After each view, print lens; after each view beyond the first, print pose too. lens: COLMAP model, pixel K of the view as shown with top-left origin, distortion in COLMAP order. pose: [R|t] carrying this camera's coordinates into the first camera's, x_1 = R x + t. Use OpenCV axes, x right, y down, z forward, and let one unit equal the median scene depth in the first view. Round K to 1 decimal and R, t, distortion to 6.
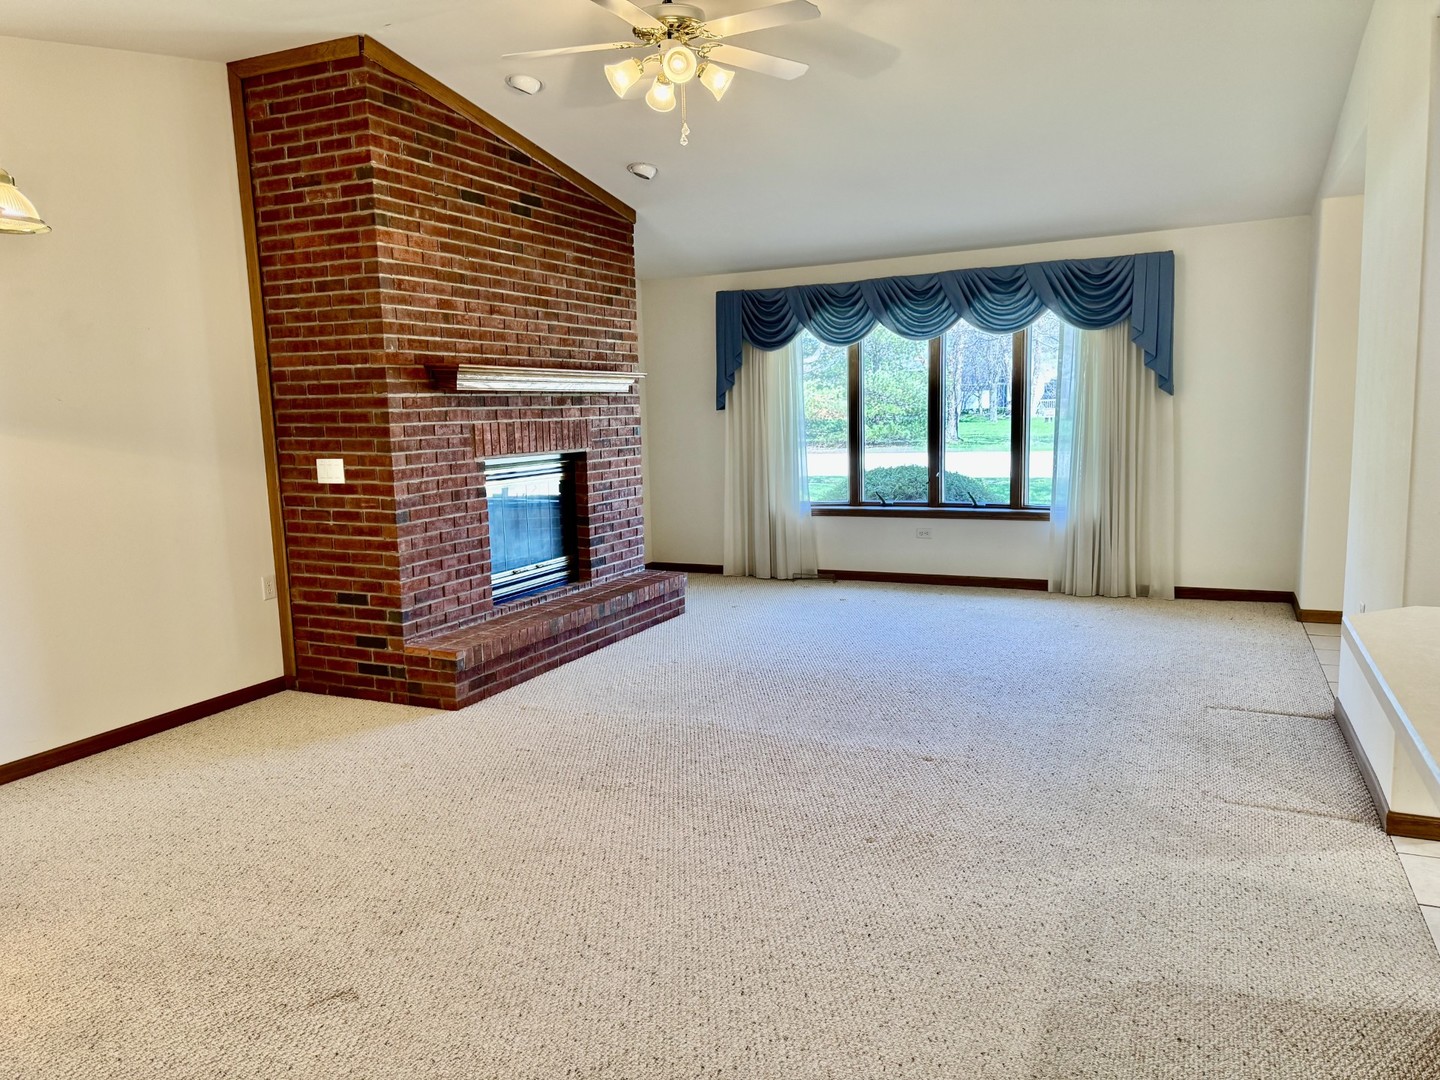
lens RADIAL K [[1008.4, 0, 720.0], [0, 1008.4, 541.6], [0, 0, 1]] dist [0.065301, -0.087436]
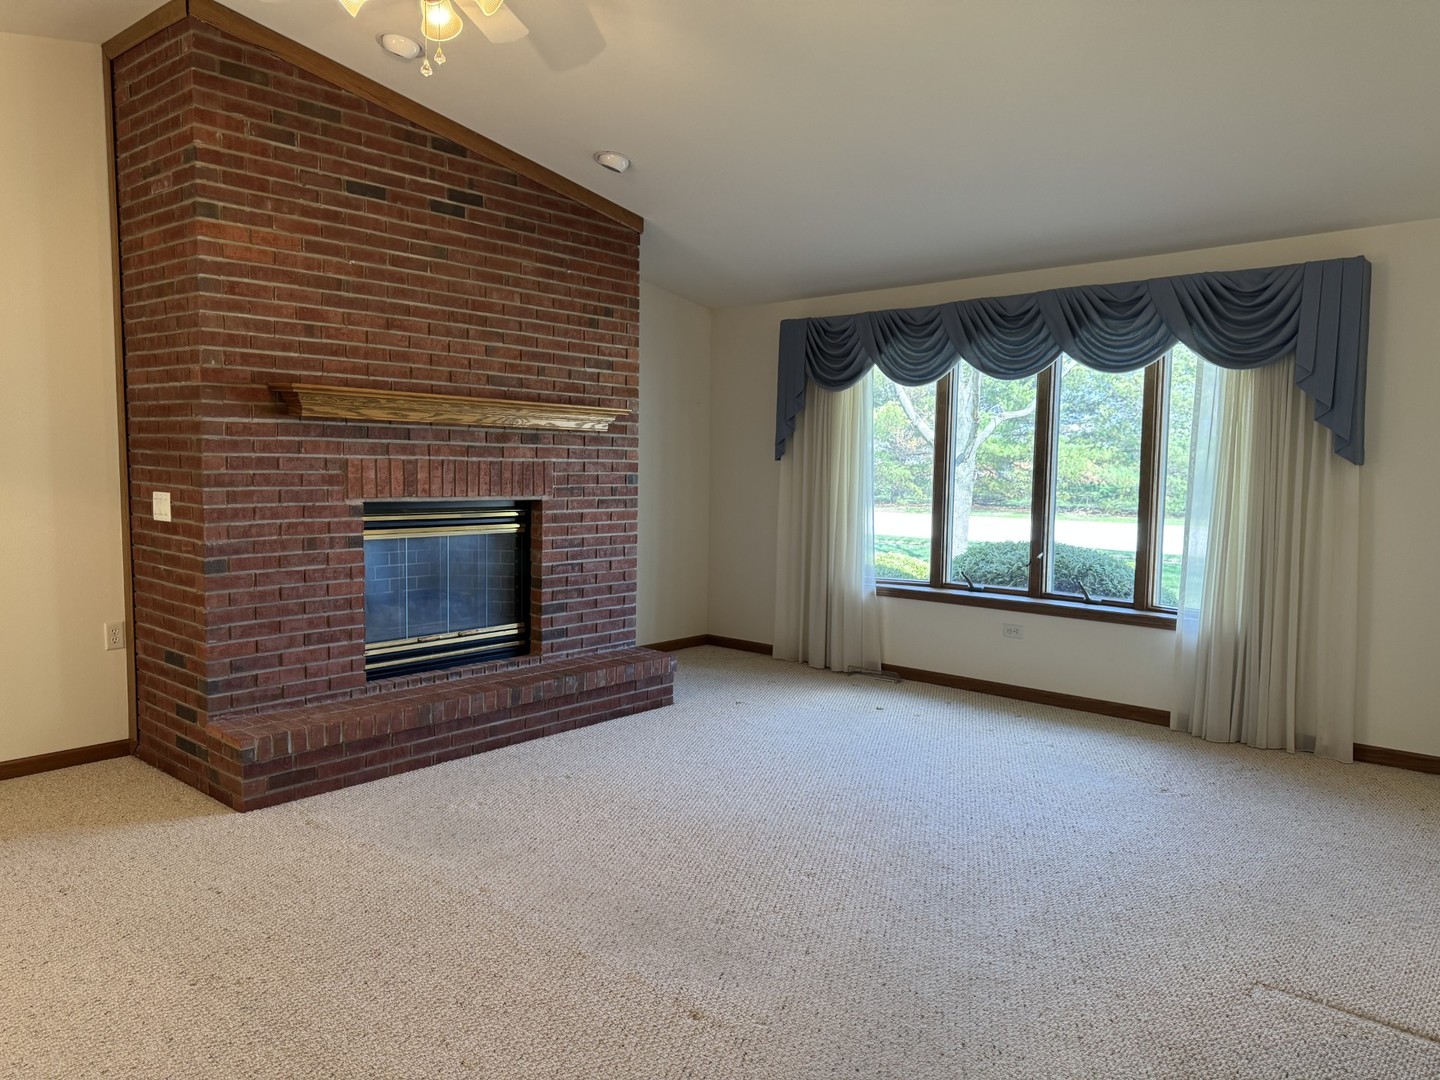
lens RADIAL K [[1008.4, 0, 719.7], [0, 1008.4, 537.4], [0, 0, 1]] dist [0.065301, -0.087436]
pose [[0.961176, 0.062993, -0.268649, 0.250701], [-0.077833, 0.995953, -0.044941, -0.035241], [0.264731, 0.064106, 0.962189, 0.260346]]
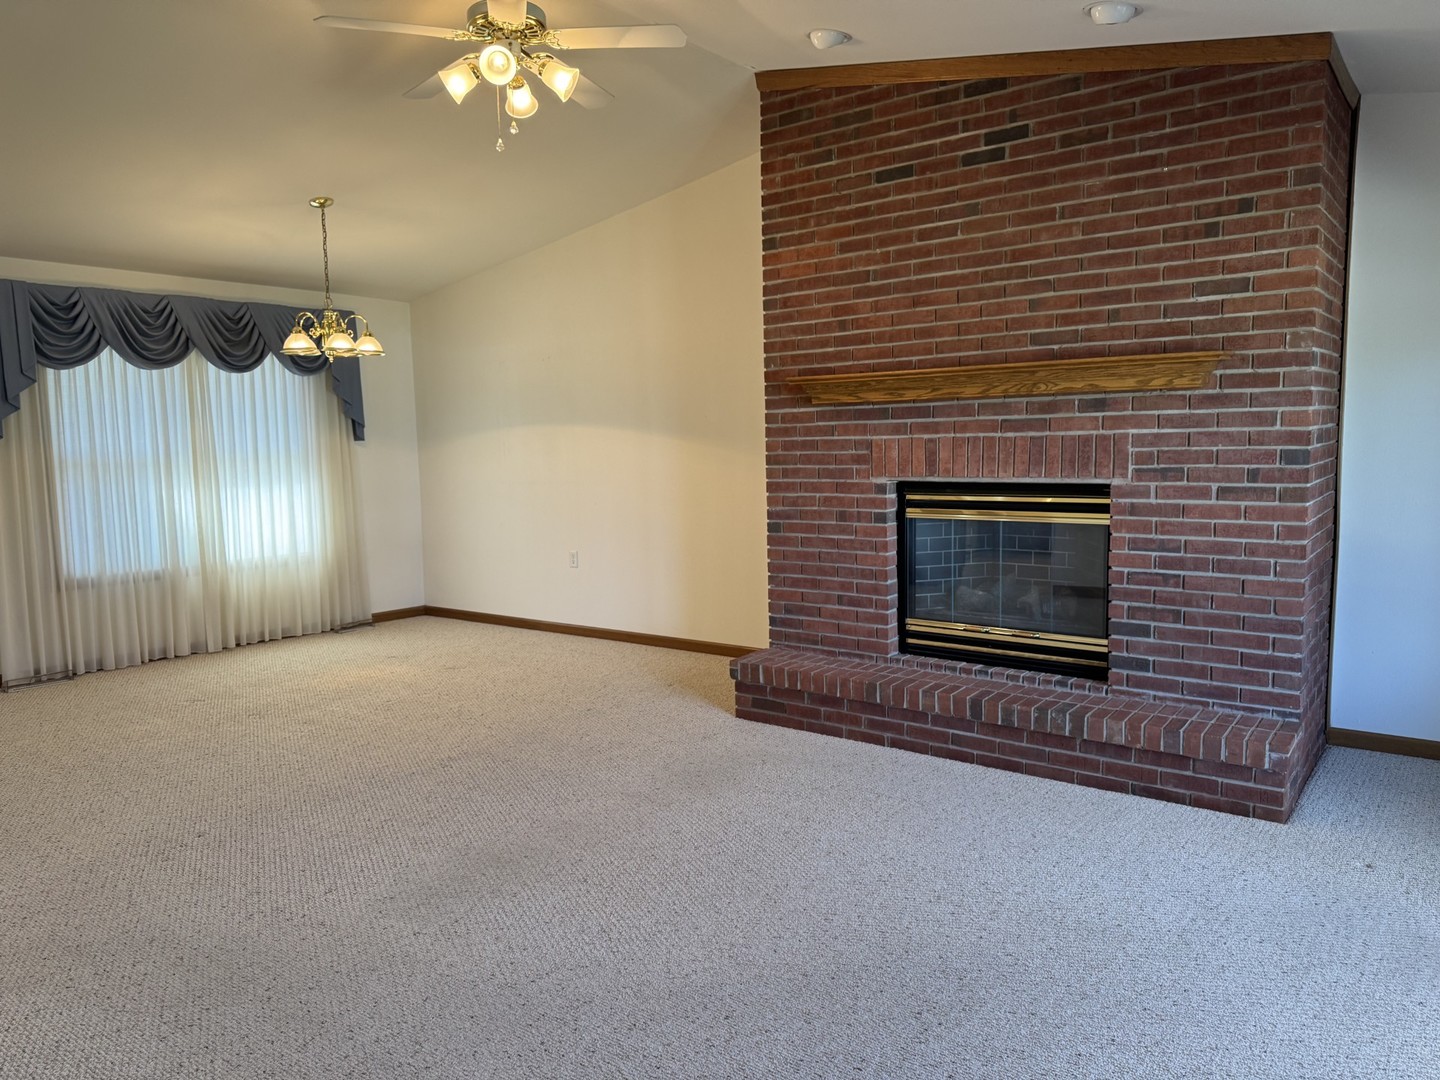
lens RADIAL K [[1008.4, 0, 715.4], [0, 1008.4, 547.2], [0, 0, 1]] dist [0.065301, -0.087436]
pose [[-0.208532, 0.134977, -0.968657, 0.590078], [-0.106157, 0.981455, 0.159613, -0.136124], [0.972237, 0.136114, -0.190336, 0.951395]]
